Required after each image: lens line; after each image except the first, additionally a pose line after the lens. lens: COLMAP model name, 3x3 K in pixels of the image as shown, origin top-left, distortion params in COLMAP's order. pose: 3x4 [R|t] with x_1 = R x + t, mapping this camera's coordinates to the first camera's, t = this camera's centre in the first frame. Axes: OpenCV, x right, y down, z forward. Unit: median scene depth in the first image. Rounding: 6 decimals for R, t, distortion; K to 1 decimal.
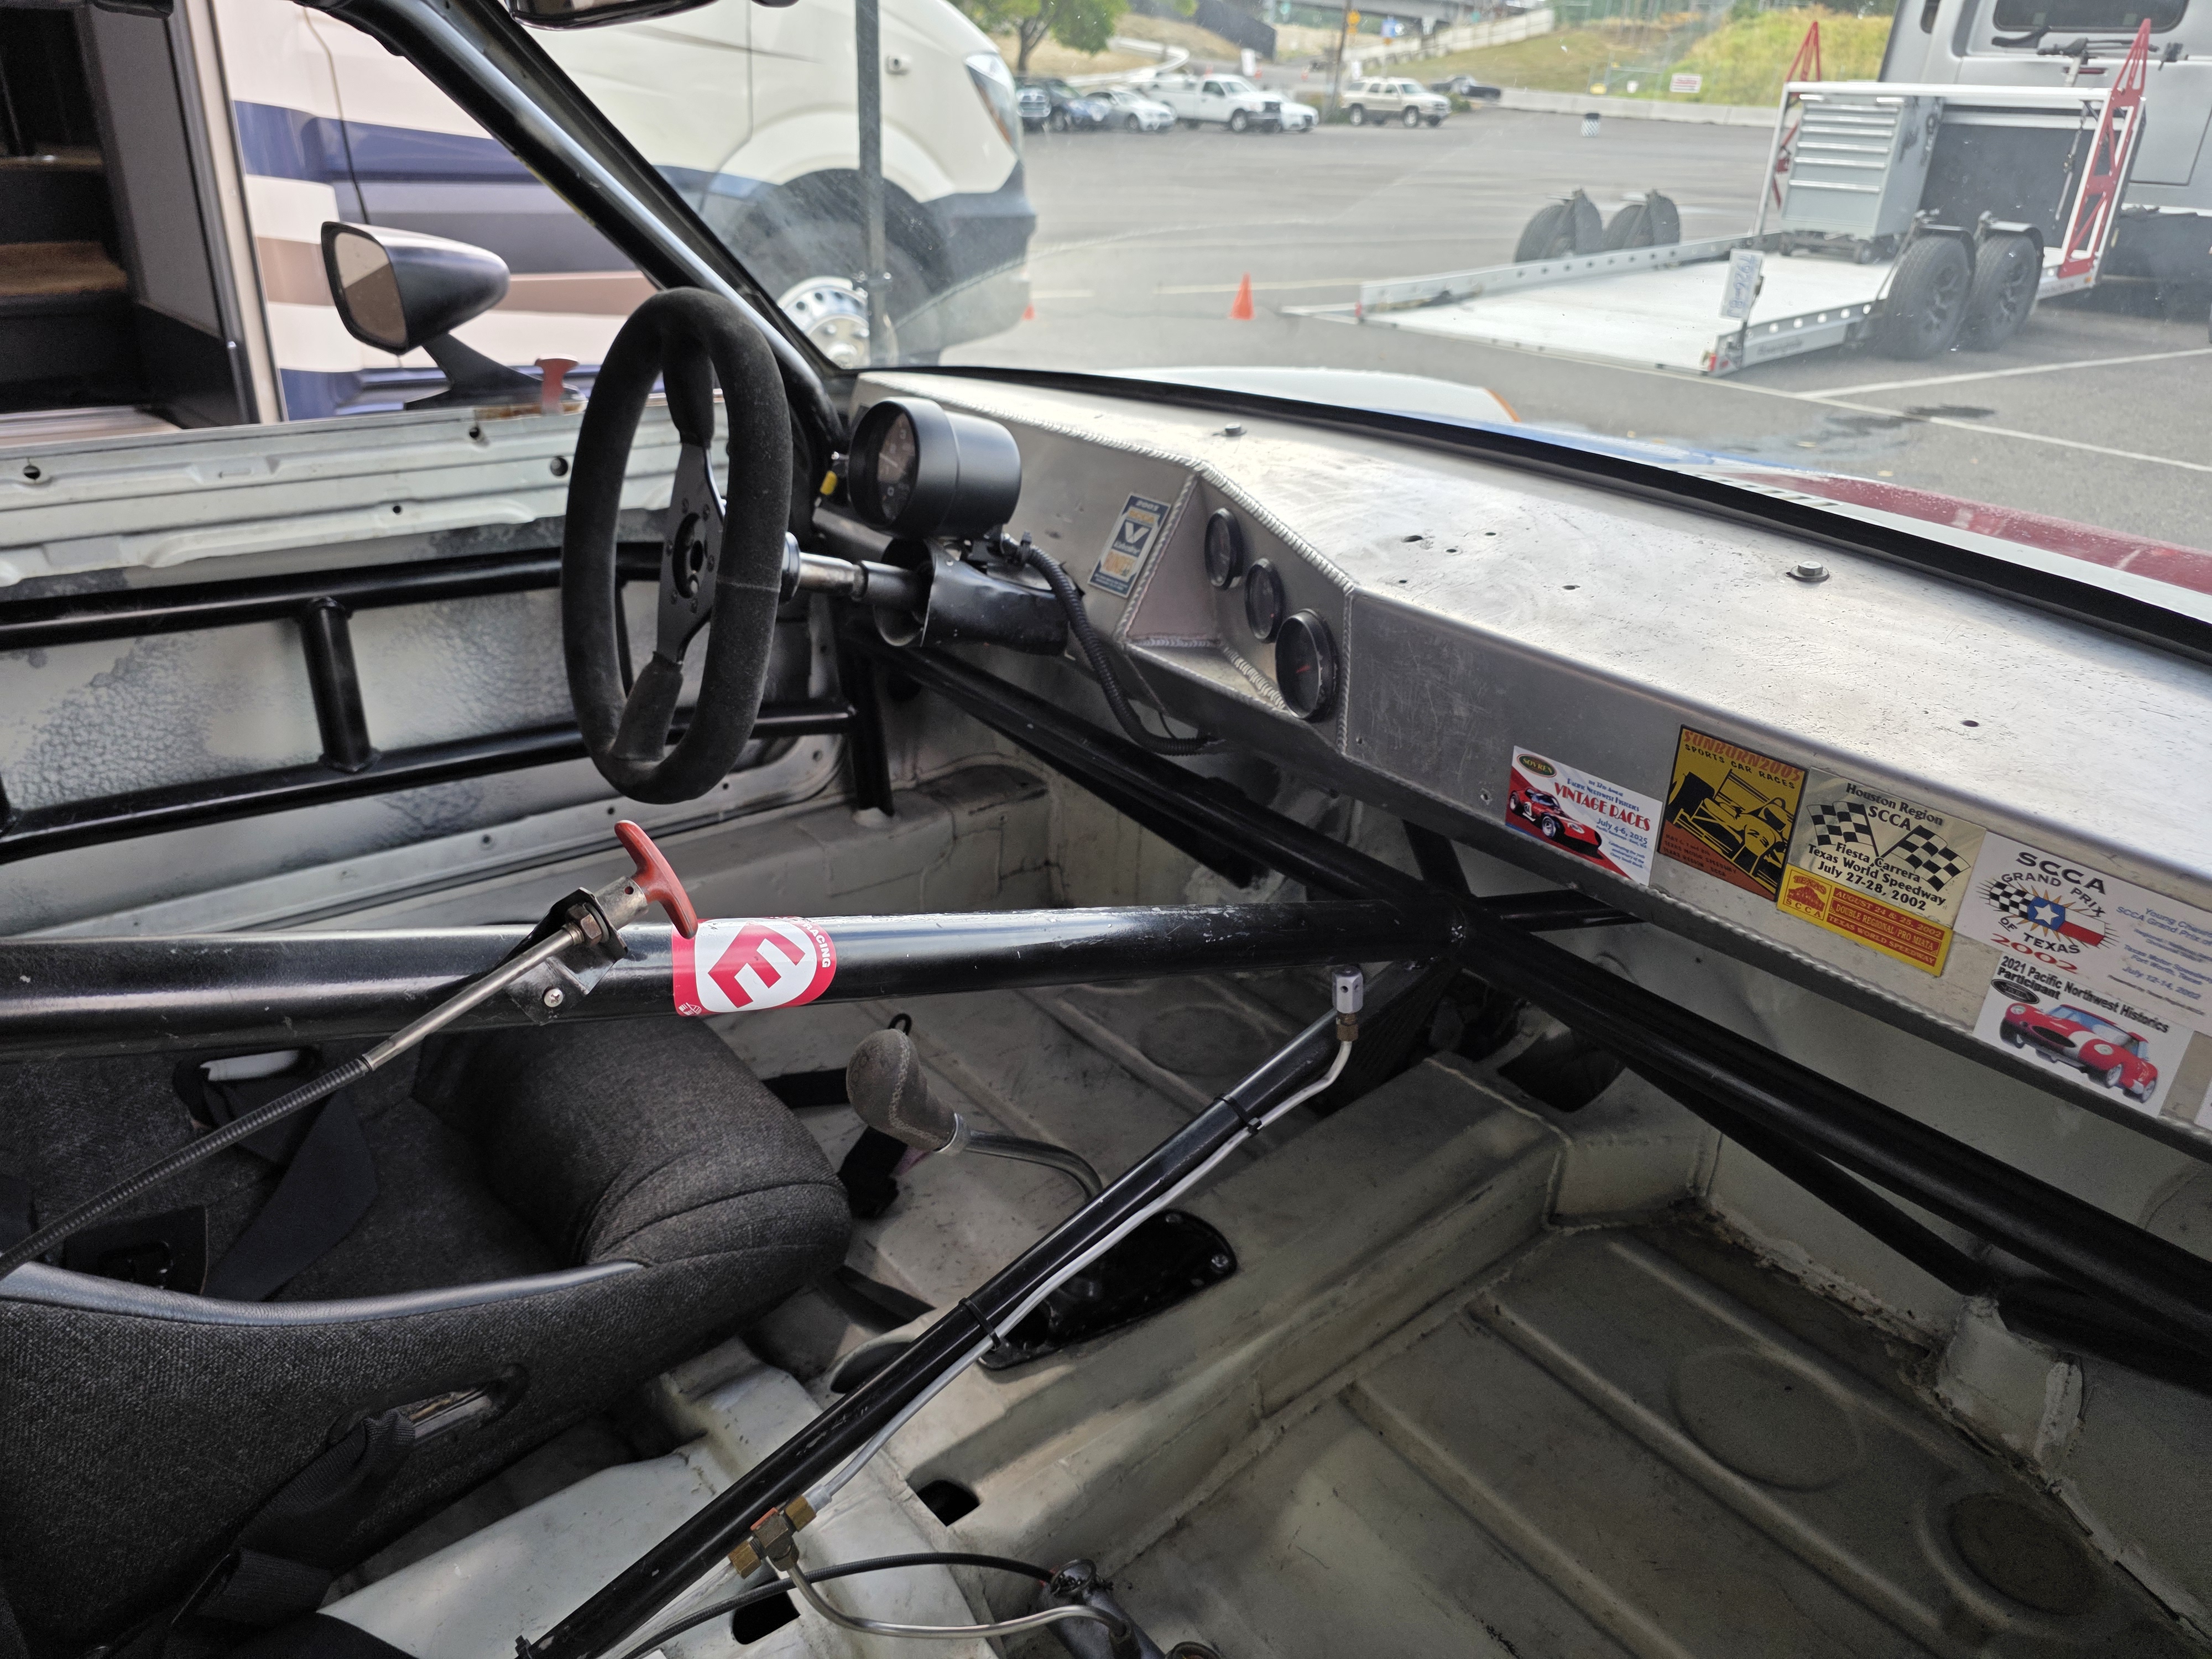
lens RADIAL K [[1512.9, 0, 1086.7], [0, 1512.9, 768.3], [0, 0, 1]] dist [0.034302, -0.052418]
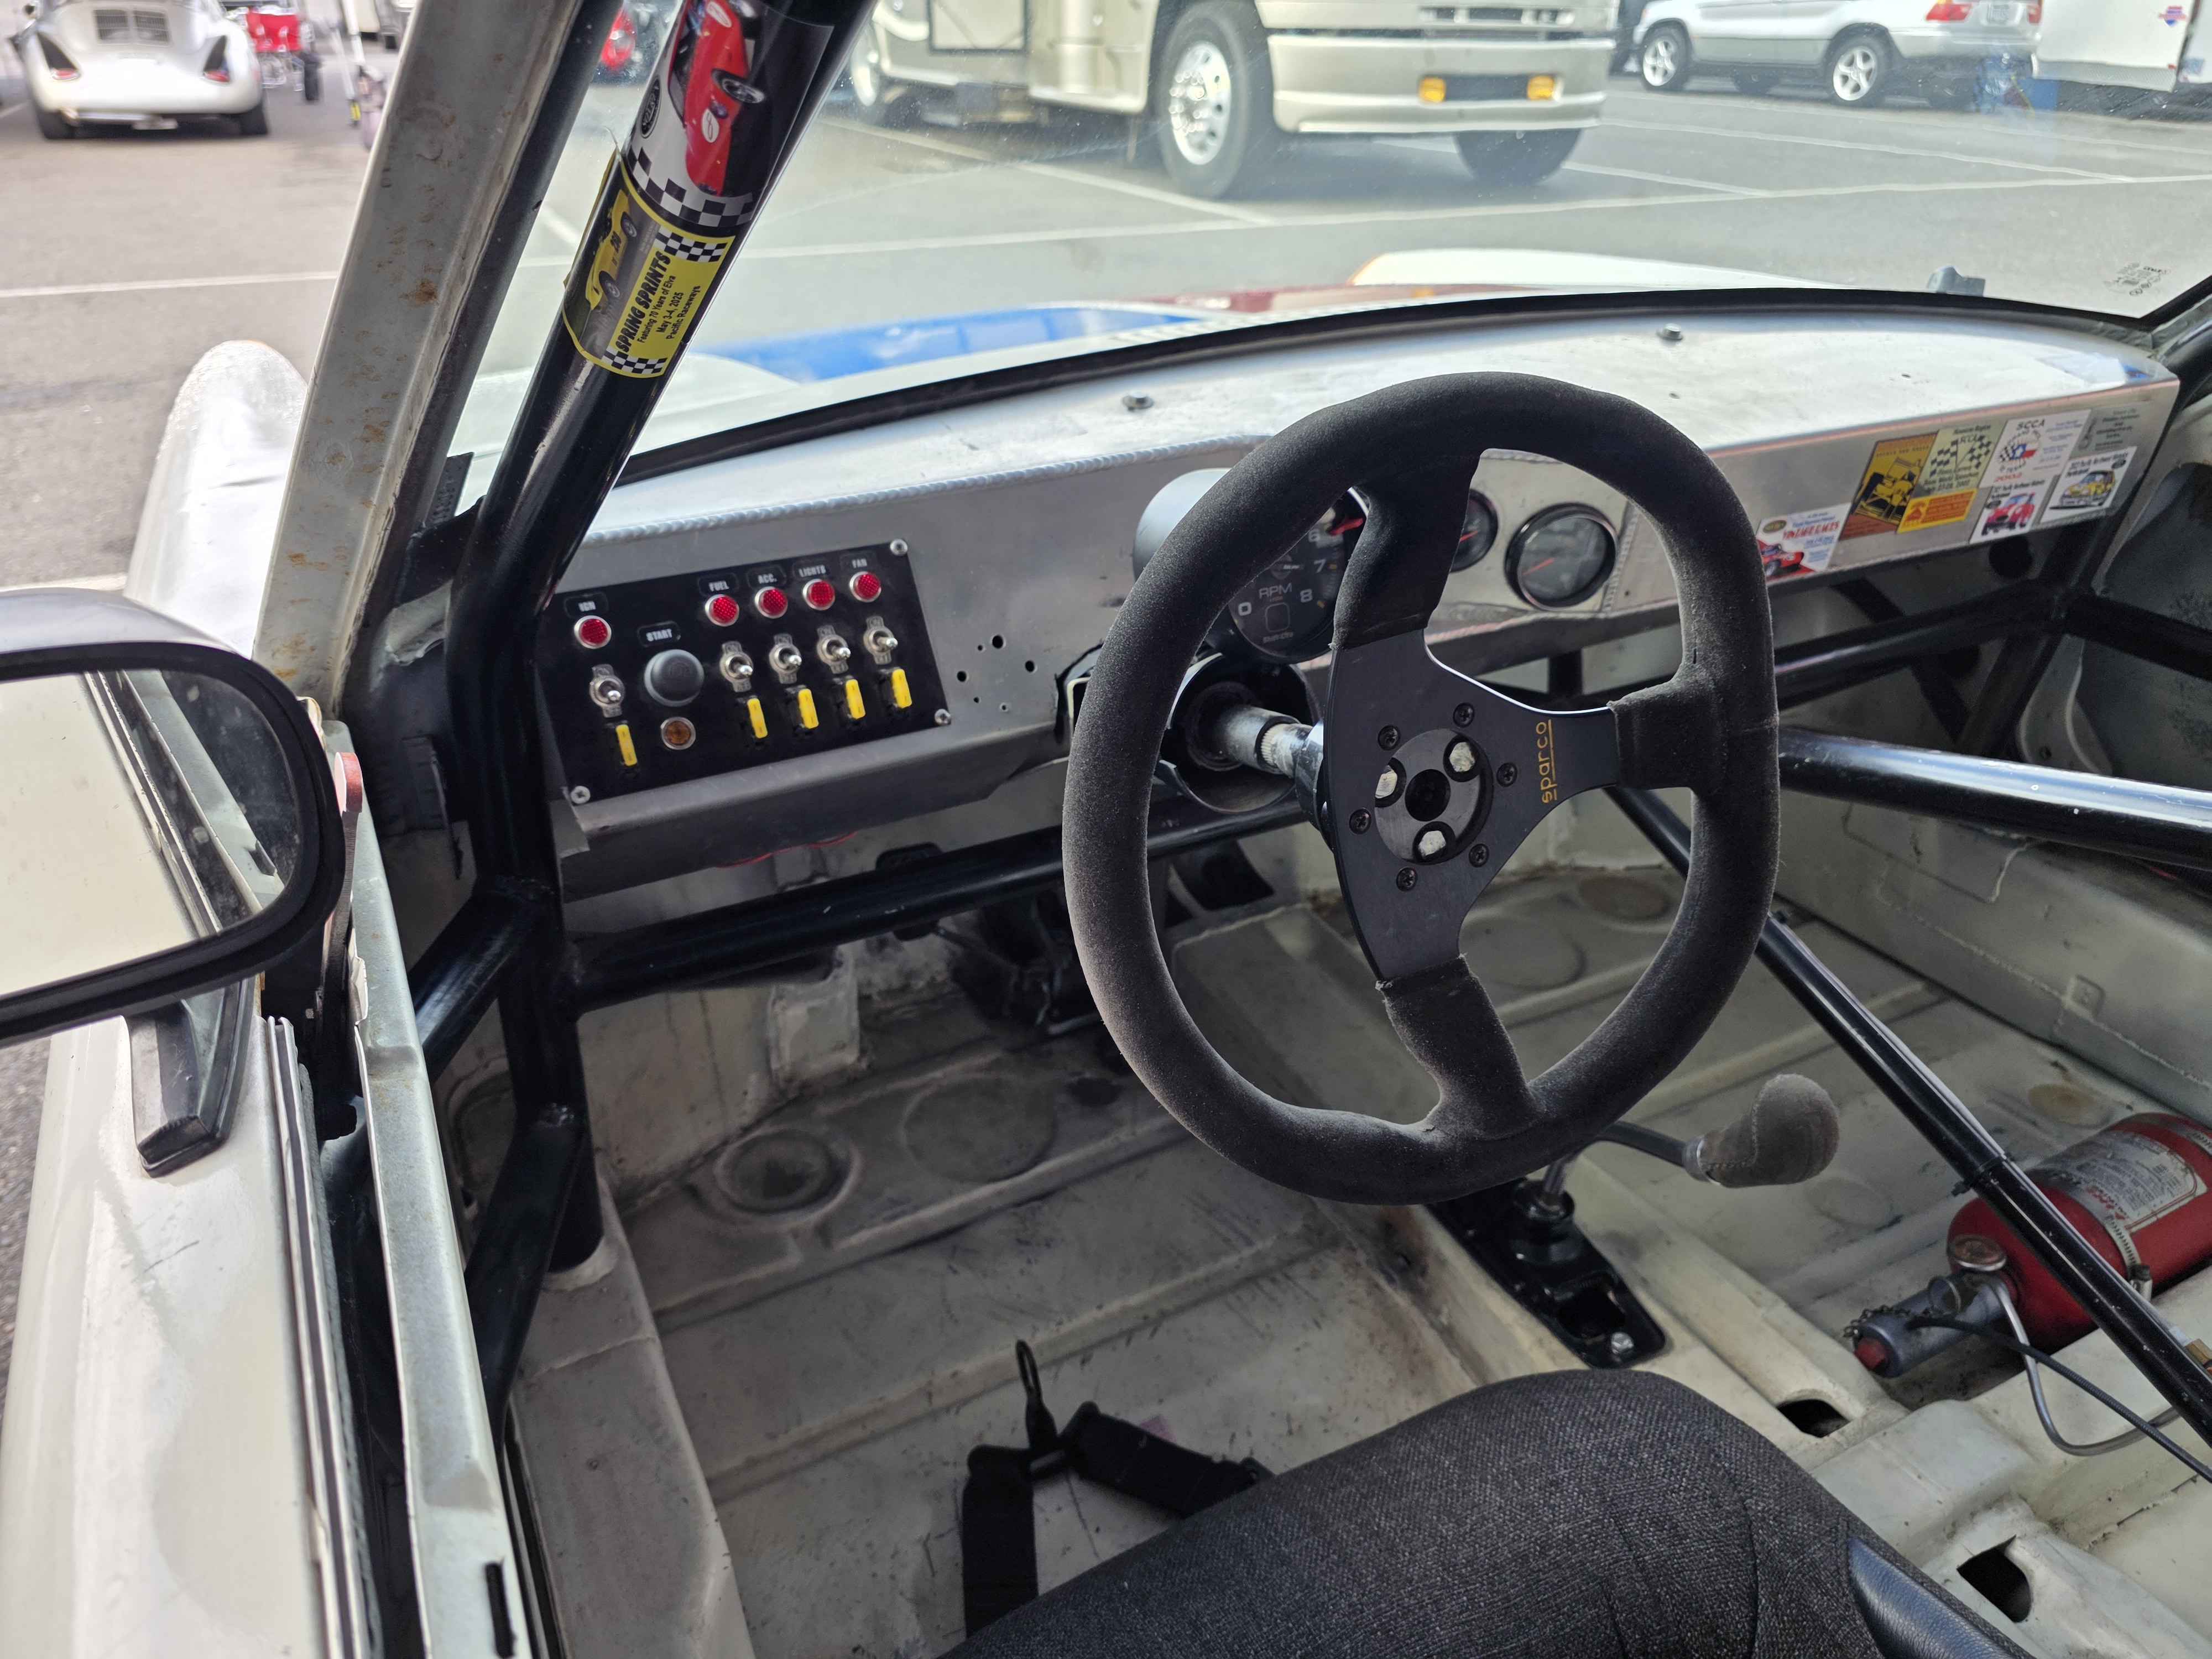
lens RADIAL K [[1512.9, 0, 1086.7], [0, 1512.9, 768.3], [0, 0, 1]] dist [0.034302, -0.052418]
pose [[0.195137, -0.486946, 0.851355, -1.091360], [0.377492, 0.838459, 0.393046, -0.604631], [-0.905219, 0.244682, 0.347432, 1.261689]]
